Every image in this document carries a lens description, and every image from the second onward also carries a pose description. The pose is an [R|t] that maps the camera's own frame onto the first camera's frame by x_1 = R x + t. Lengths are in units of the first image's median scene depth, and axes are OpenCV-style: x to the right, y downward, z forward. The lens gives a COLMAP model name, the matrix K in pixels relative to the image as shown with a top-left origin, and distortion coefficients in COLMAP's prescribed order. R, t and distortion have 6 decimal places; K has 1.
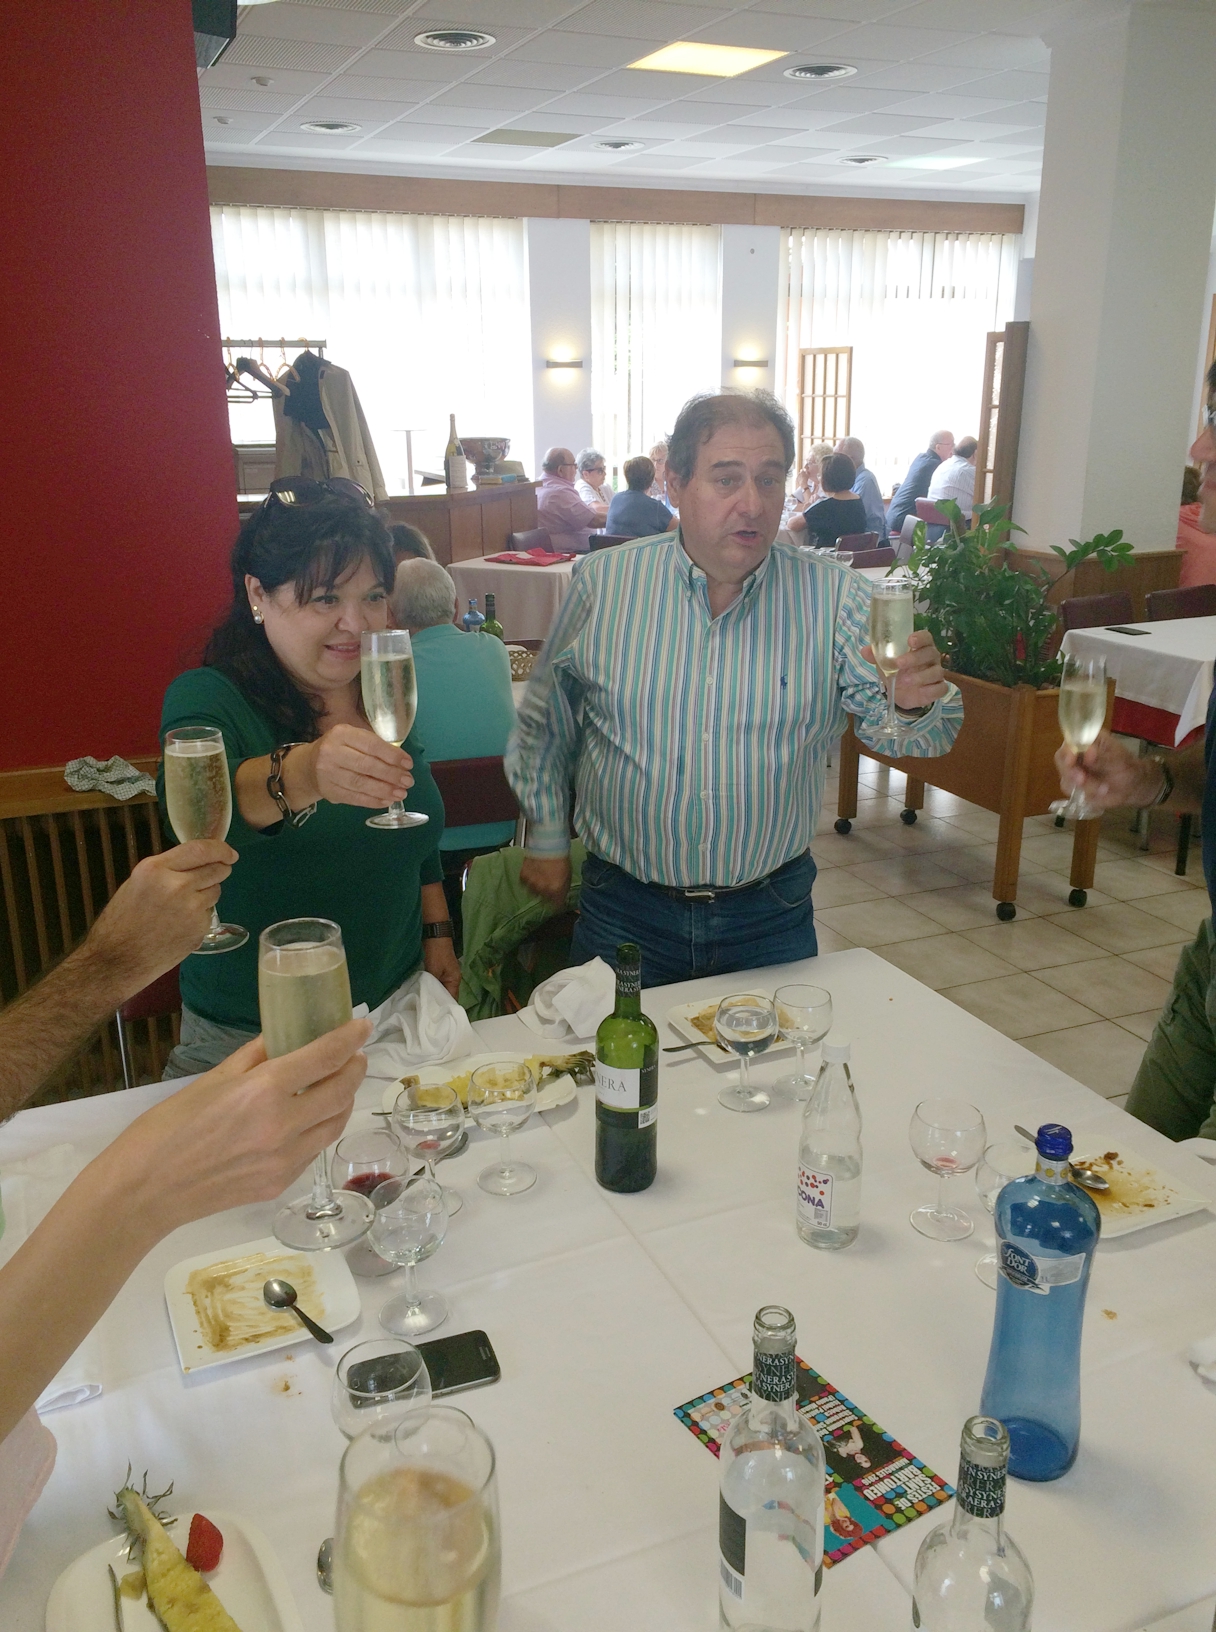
lens RADIAL K [[1405.8, 0, 608.0], [0, 1405.8, 816.0], [0, 0, 1]] dist [0.002532, 0.001680]
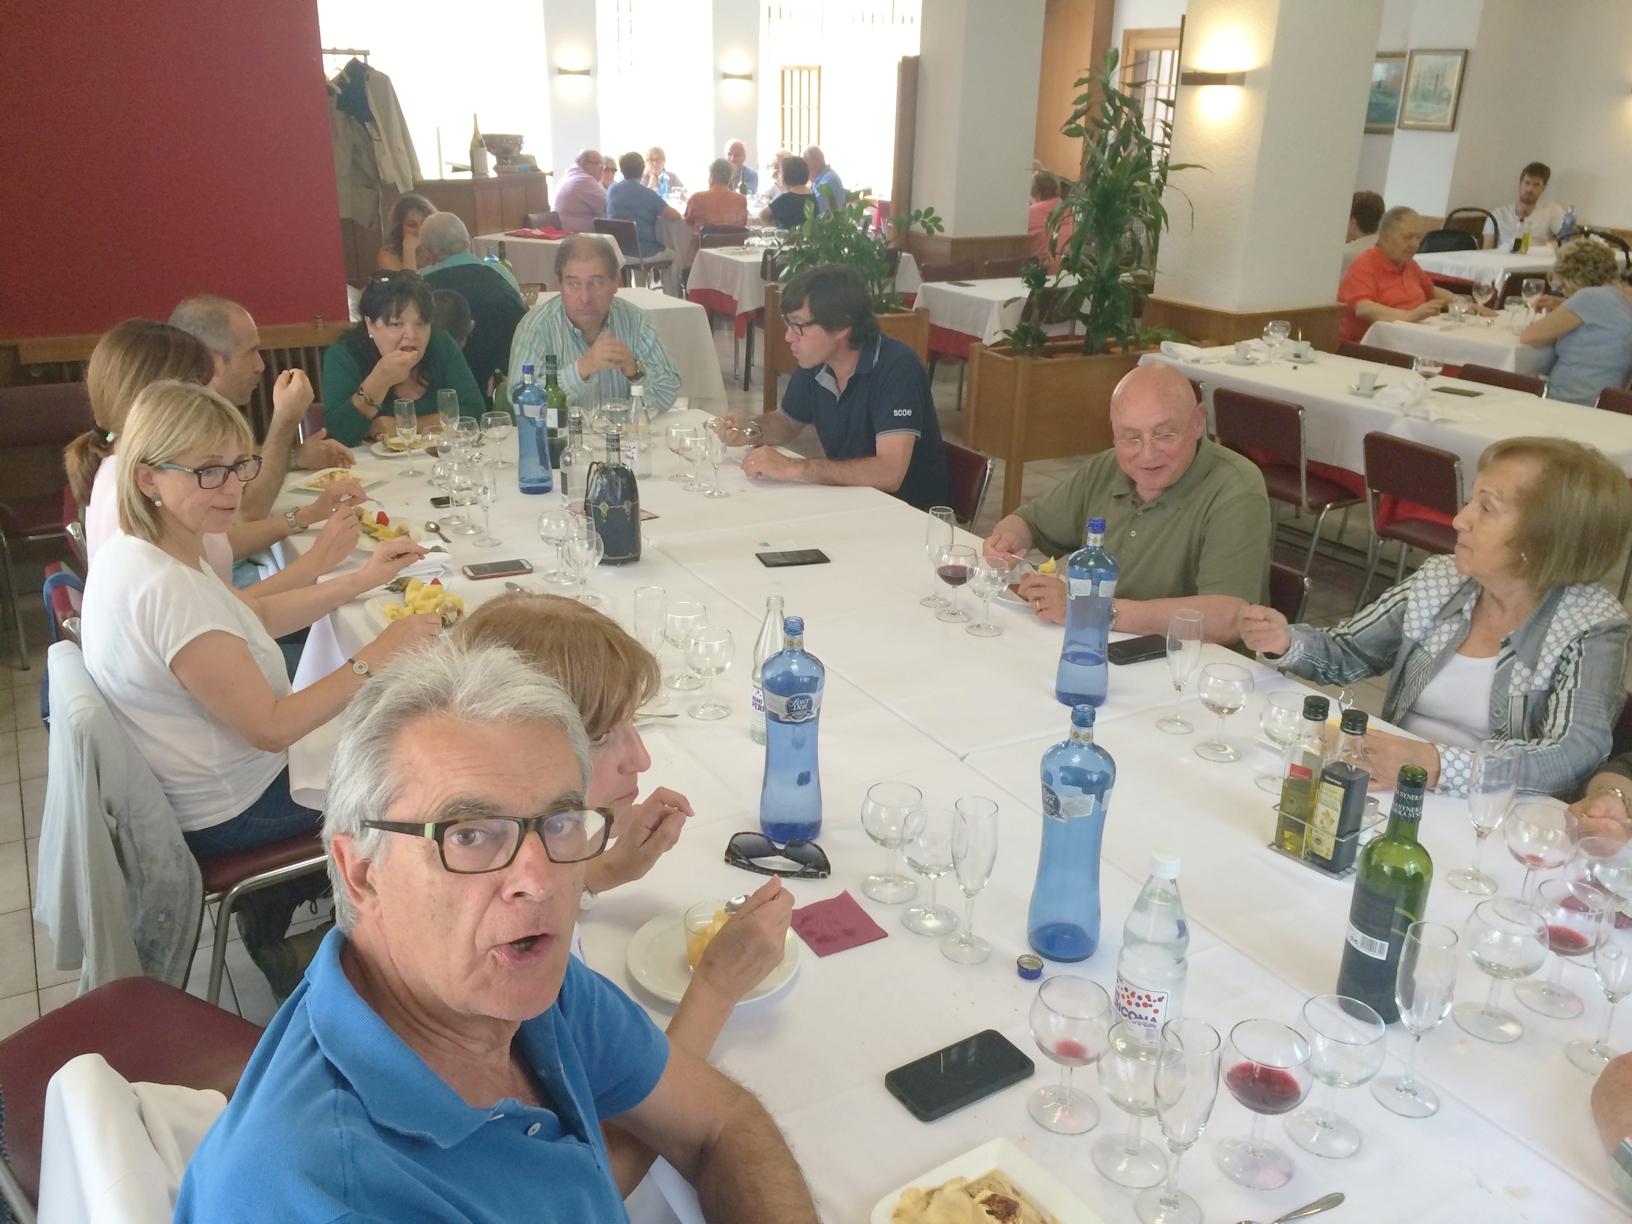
lens RADIAL K [[1343.8, 0, 816.0], [0, 1343.8, 612.0], [0, 0, 1]] dist [0.013743, 0.004043]
pose [[0.991954, -0.016087, 0.125572, 0.028252], [0.007065, 0.997383, 0.071960, 0.062192], [-0.126401, -0.070493, 0.989471, -0.219152]]
